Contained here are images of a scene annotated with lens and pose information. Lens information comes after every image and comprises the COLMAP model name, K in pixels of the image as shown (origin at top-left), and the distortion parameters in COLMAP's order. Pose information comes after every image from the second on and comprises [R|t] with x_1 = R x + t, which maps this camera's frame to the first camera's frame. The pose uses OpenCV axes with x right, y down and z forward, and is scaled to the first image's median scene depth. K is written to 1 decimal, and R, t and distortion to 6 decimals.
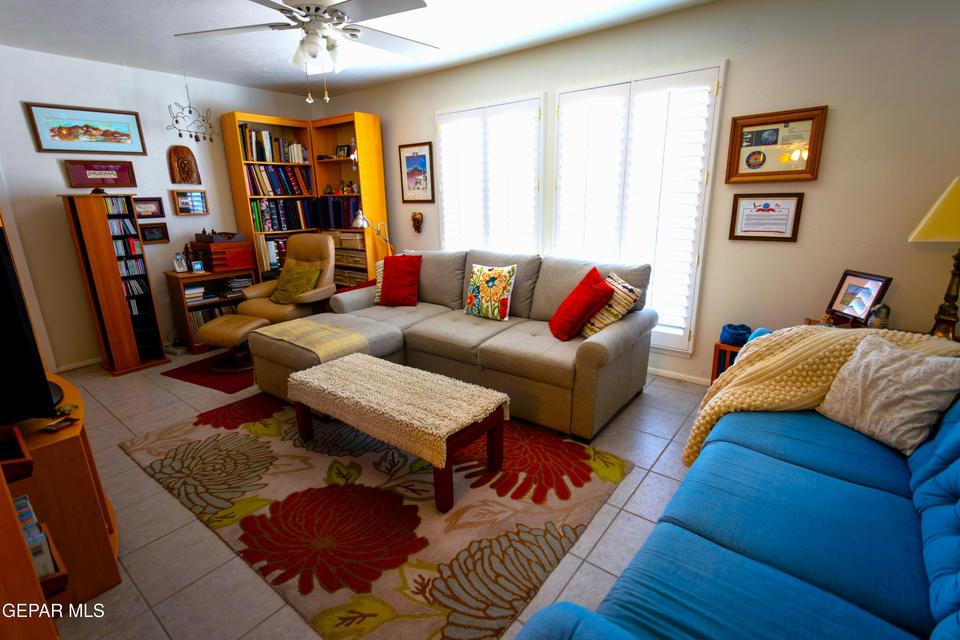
lens RADIAL K [[452.0, 0, 480.0], [0, 452.0, 320.0], [0, 0, 1]] dist [0.003739, 0.000818]
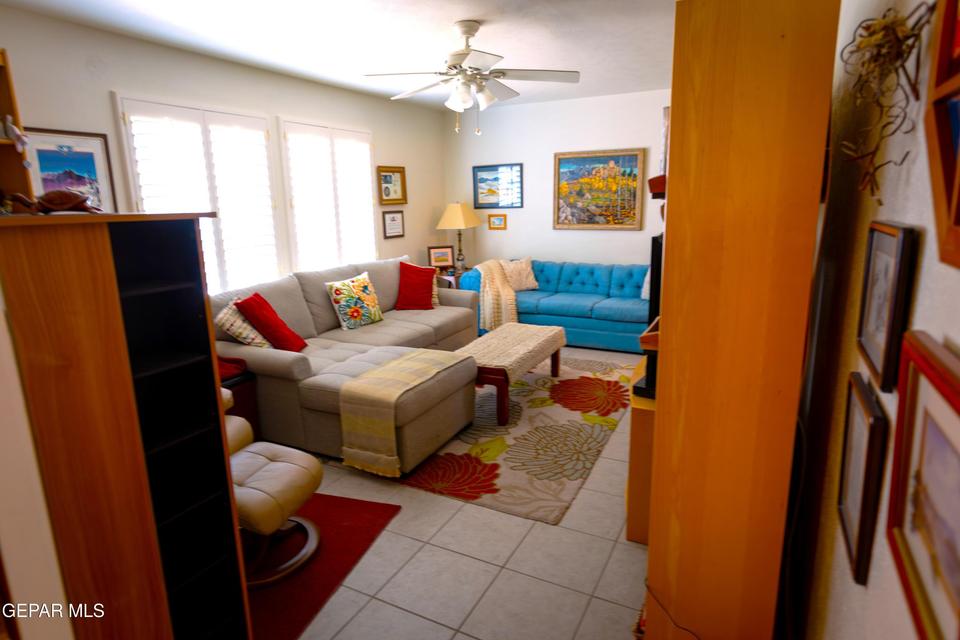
lens RADIAL K [[544.6, 0, 476.7], [0, 544.6, 314.8], [0, 0, 1]] dist [-0.000290, 0.000279]
pose [[-0.177839, -0.182410, 0.967006, -1.508329], [0.282836, 0.931732, 0.227771, -0.290973], [-0.942538, 0.314011, -0.114106, 1.053448]]
